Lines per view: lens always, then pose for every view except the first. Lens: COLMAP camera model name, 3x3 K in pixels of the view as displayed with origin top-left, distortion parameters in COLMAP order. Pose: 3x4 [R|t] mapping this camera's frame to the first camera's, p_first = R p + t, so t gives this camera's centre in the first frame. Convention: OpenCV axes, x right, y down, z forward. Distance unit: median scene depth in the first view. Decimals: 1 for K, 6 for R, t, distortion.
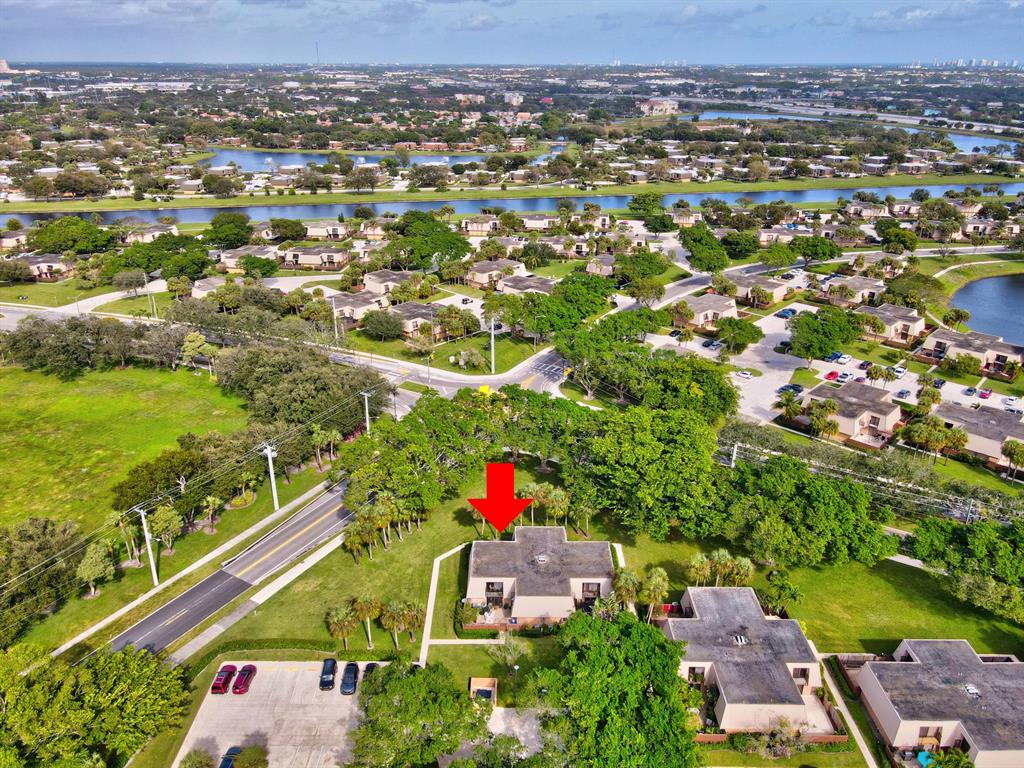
lens RADIAL K [[734.5, 0, 512.0], [0, 734.5, 384.0], [0, 0, 1]] dist [0.010293, 0.005325]
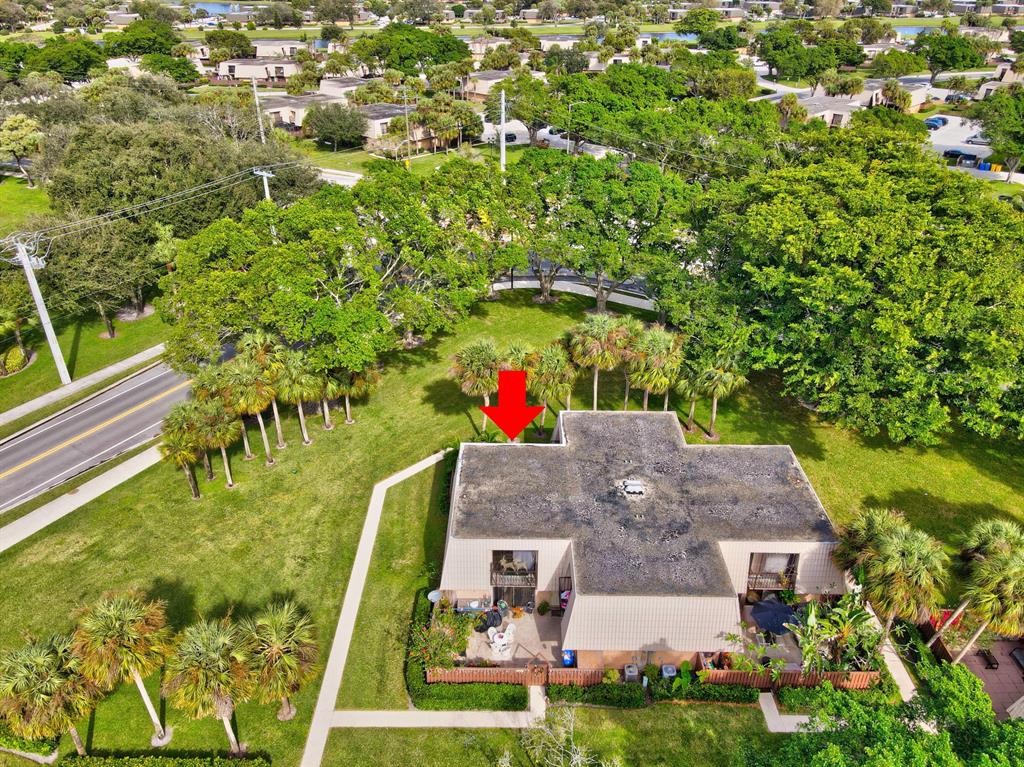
lens RADIAL K [[734.5, 0, 512.0], [0, 734.5, 383.5], [0, 0, 1]] dist [0.010293, 0.005325]
pose [[0.999946, 0.000480, -0.010386, -0.019457], [0.000722, 0.993315, 0.115430, 0.130675], [0.010372, -0.115431, 0.993261, 0.586579]]
